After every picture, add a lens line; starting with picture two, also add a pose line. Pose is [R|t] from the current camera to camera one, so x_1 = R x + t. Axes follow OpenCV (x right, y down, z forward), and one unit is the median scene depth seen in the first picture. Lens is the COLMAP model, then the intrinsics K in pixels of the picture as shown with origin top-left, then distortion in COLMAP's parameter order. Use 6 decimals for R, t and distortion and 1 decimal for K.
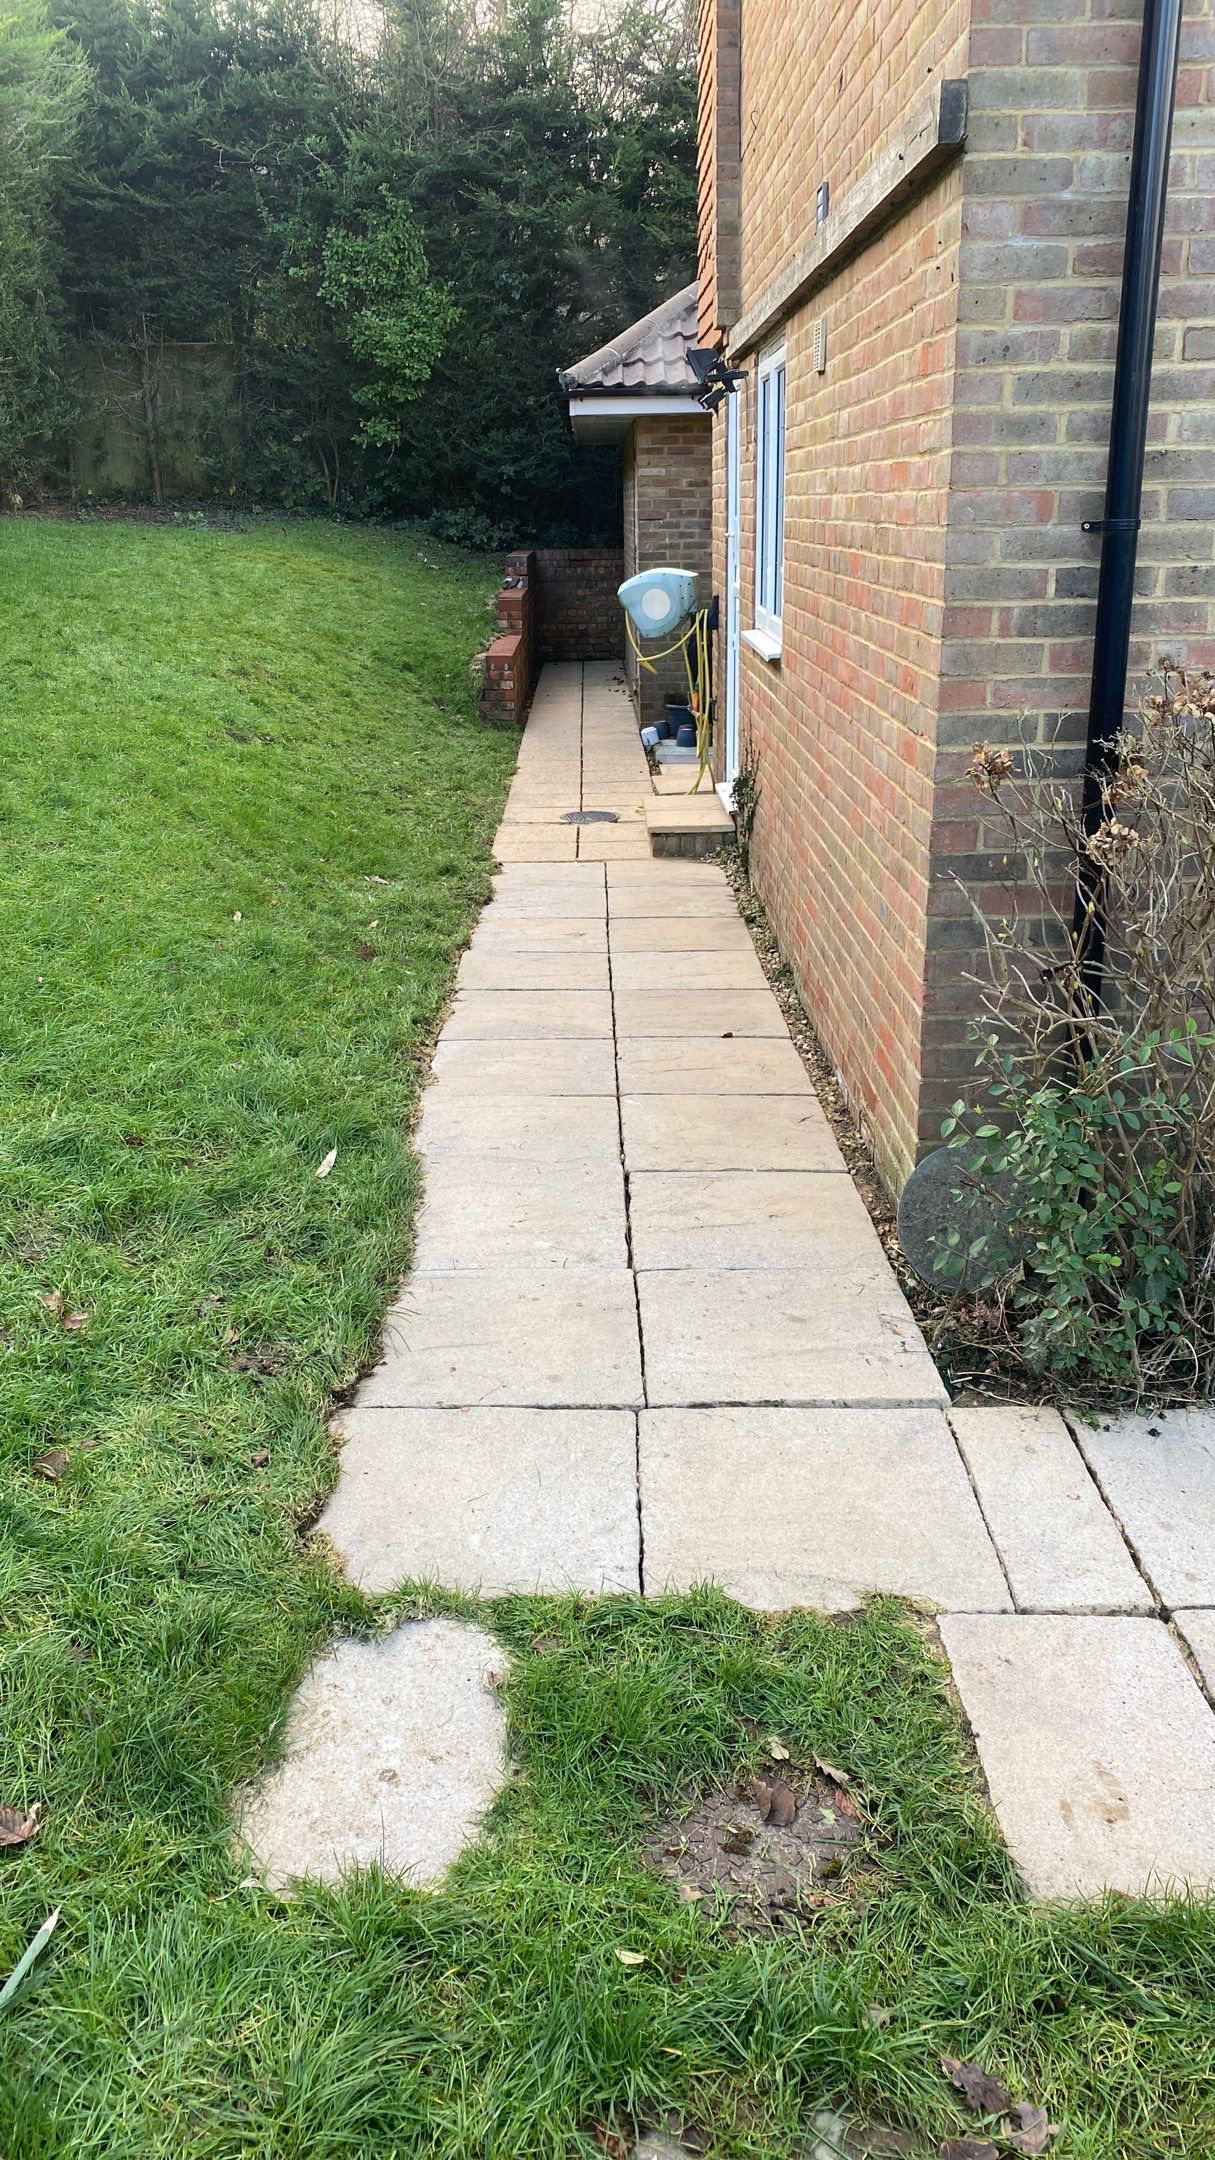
lens RADIAL K [[1701.5, 0, 646.1], [0, 1701.5, 1082.4], [0, 0, 1]] dist [0.006387, 0.000494]
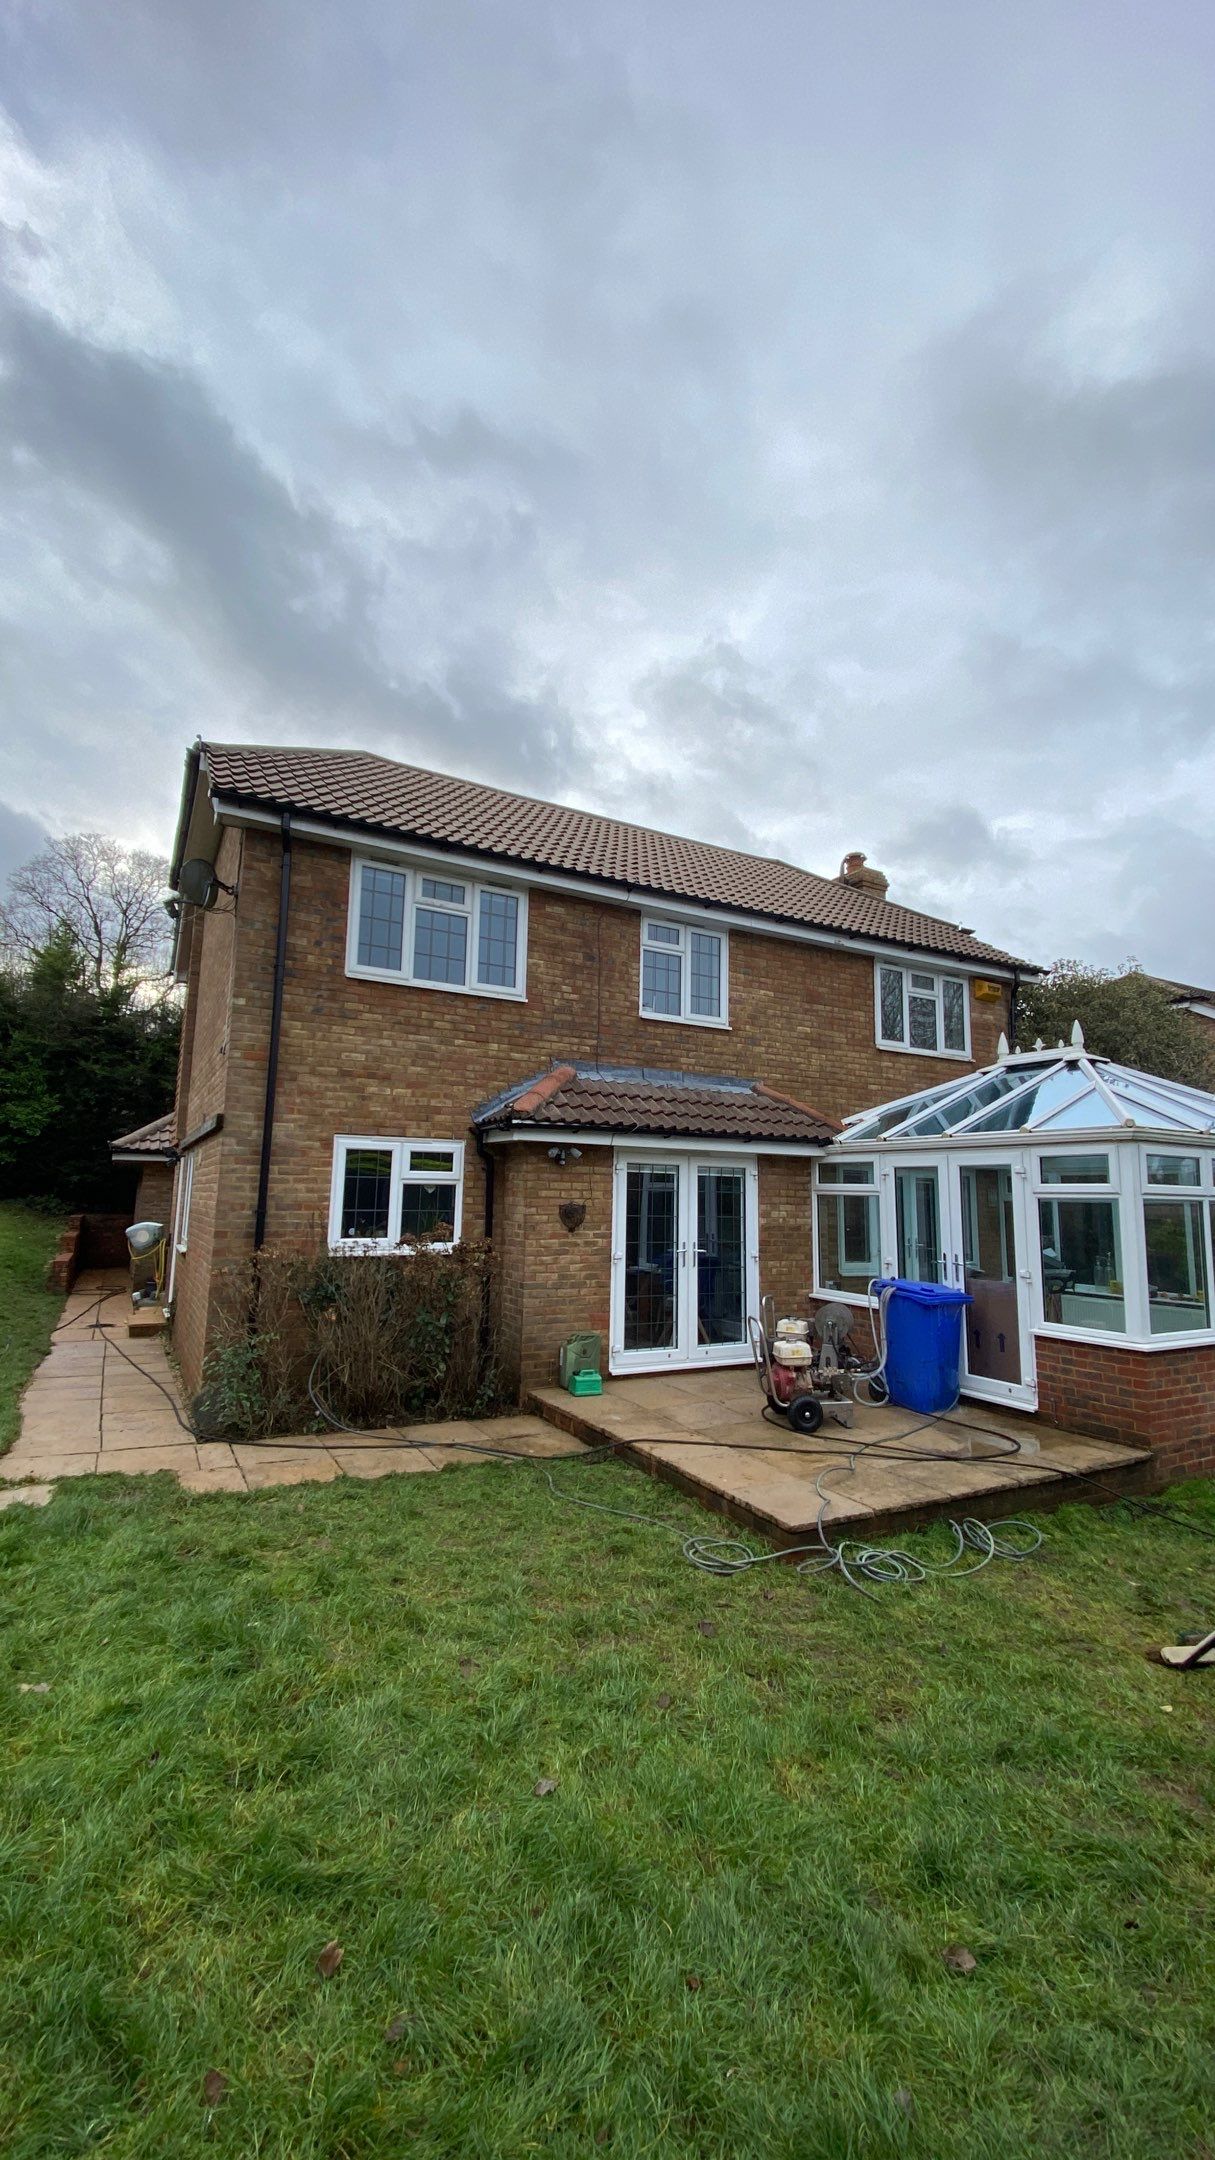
lens RADIAL K [[868.1, 0, 602.7], [0, 868.1, 1076.1], [0, 0, 1]] dist [0.000492, -0.000107]
pose [[0.889290, 0.097262, 0.446882, 0.015534], [0.115560, 0.897631, -0.425329, 0.136760], [-0.442503, 0.429883, 0.787014, -0.431008]]
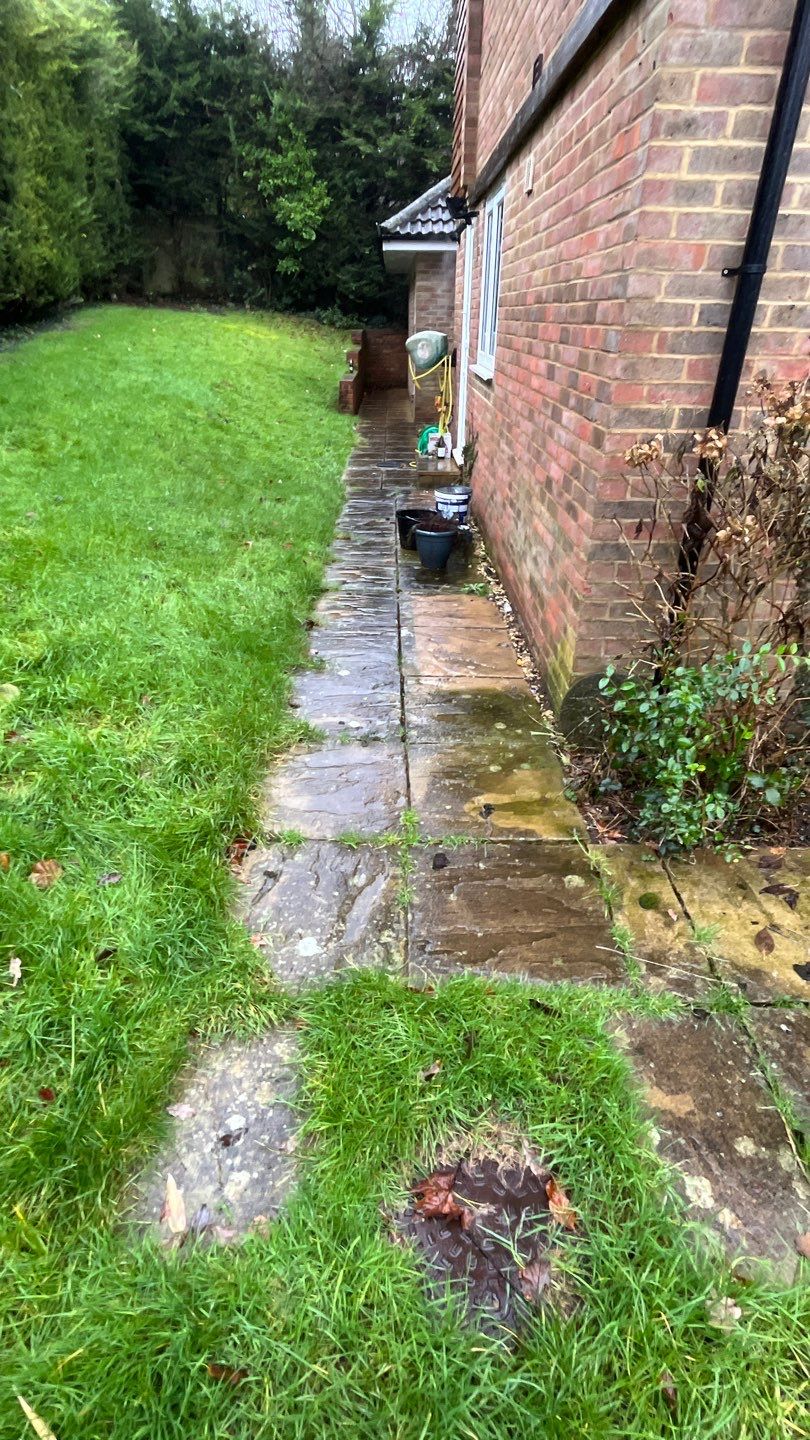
lens RADIAL K [[729.1, 0, 405.0], [0, 729.1, 720.0], [0, 0, 1]] dist [-0.000022, 0.000260]
pose [[0.999637, 0.026412, -0.005271, -0.000862], [-0.025018, 0.983082, 0.181451, -0.021567], [0.009975, -0.181253, 0.983386, 0.120820]]
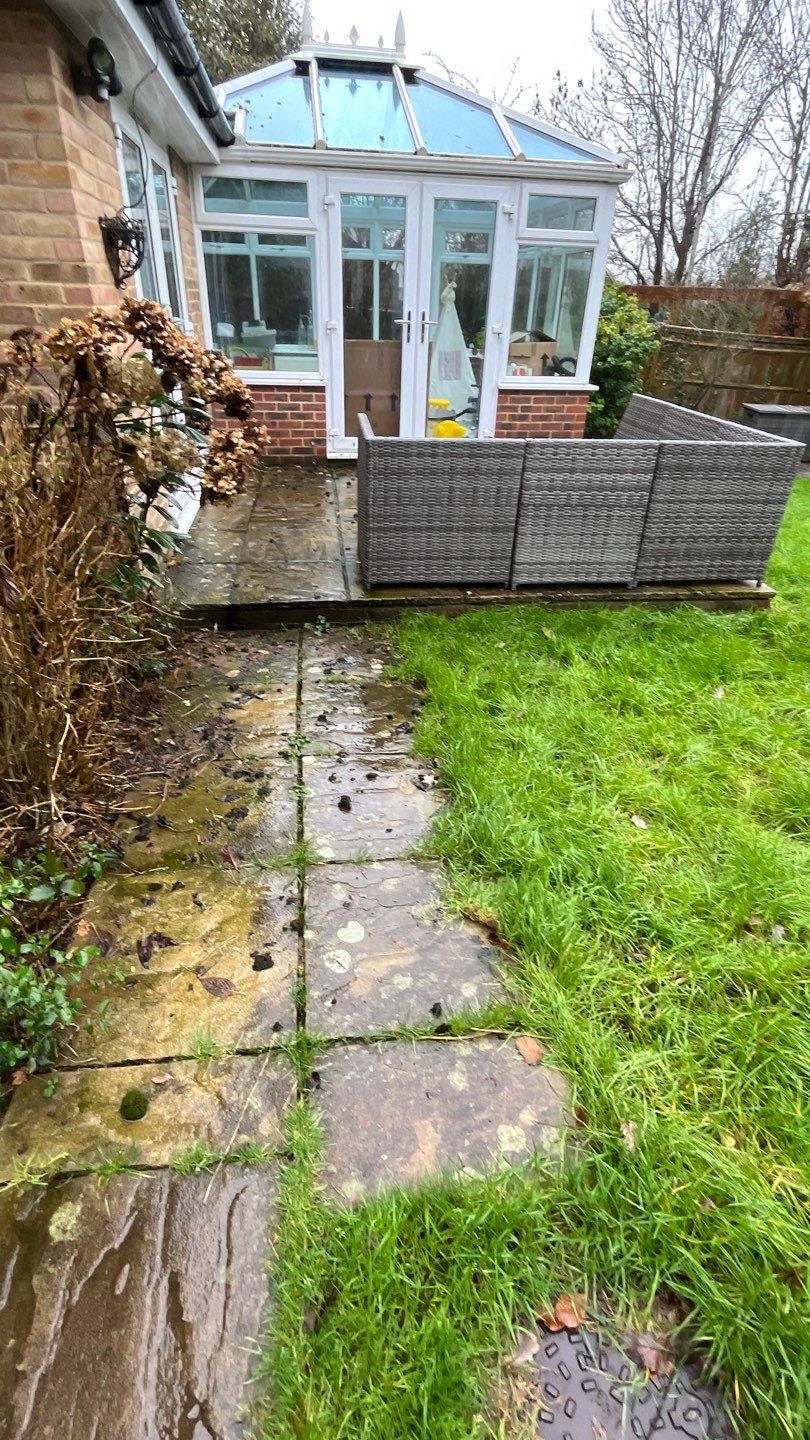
lens RADIAL K [[675.1, 0, 403.3], [0, 675.1, 716.7], [0, 0, 1]] dist [-0.001401, -0.000665]
pose [[-0.096819, -0.513463, 0.852632, -0.011388], [0.295556, 0.803184, 0.517246, -0.050627], [-0.950407, 0.302080, 0.073993, 0.229237]]
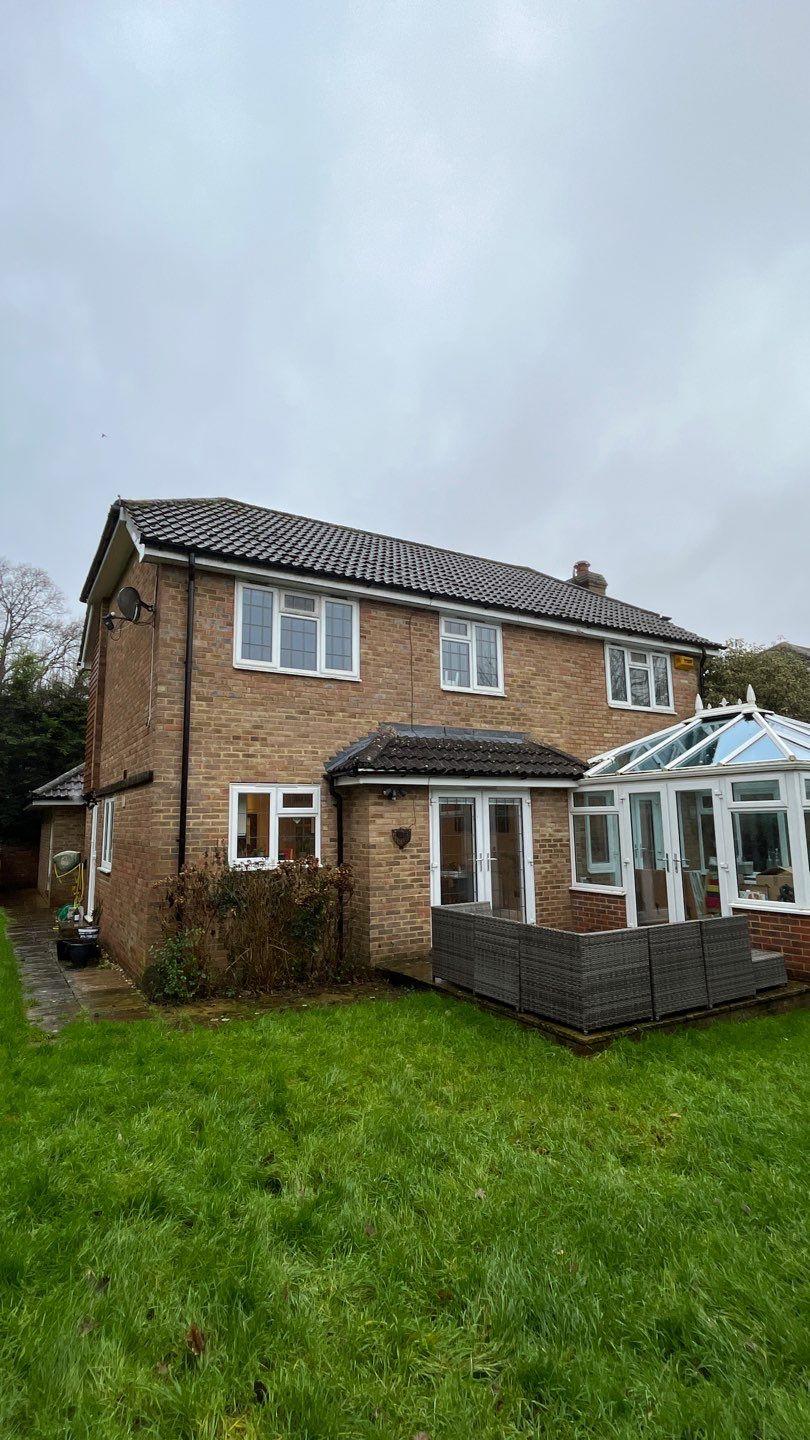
lens RADIAL K [[676.6, 0, 405.0], [0, 676.6, 720.0], [0, 0, 1]] dist [-0.057488, 0.000034]
pose [[0.874954, 0.077880, 0.477901, -0.063906], [0.156005, 0.889010, -0.430493, 0.147350], [-0.458385, 0.451217, 0.765693, -0.460551]]
